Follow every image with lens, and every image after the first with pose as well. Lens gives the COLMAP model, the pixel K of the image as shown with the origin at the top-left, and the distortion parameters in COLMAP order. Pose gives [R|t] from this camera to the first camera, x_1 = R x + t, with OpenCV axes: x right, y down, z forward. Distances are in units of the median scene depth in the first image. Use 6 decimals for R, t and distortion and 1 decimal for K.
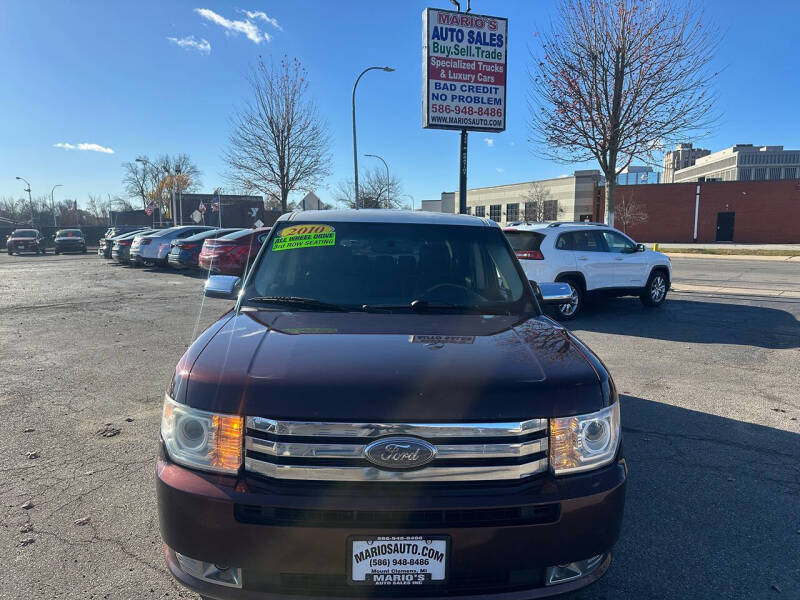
lens RADIAL K [[554.9, 0, 400.0], [0, 554.9, 300.0], [0, 0, 1]] dist [0.104130, -0.154982]
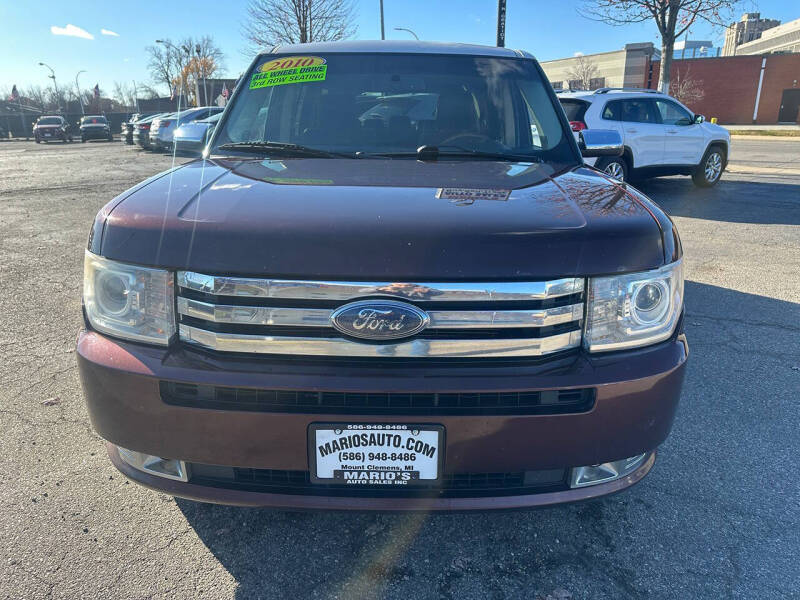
lens RADIAL K [[557.4, 0, 401.3], [0, 557.4, 292.1], [0, 0, 1]] dist [0.090817, -0.093290]
pose [[0.998488, 0.008167, -0.054353, 0.007799], [0.001504, 0.984469, 0.175553, 0.012069], [0.054943, -0.175369, 0.982968, 0.031629]]
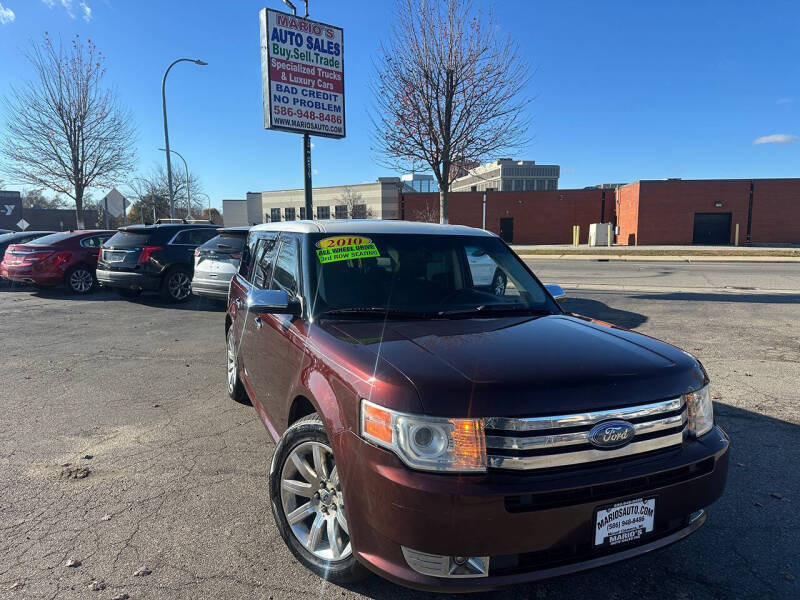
lens RADIAL K [[554.9, 0, 400.0], [0, 554.9, 300.0], [0, 0, 1]] dist [0.104130, -0.154982]
pose [[0.937356, -0.041139, 0.345936, -0.093575], [0.042210, 0.999099, 0.004441, -0.004186], [-0.345807, 0.010439, 0.938247, 0.002827]]
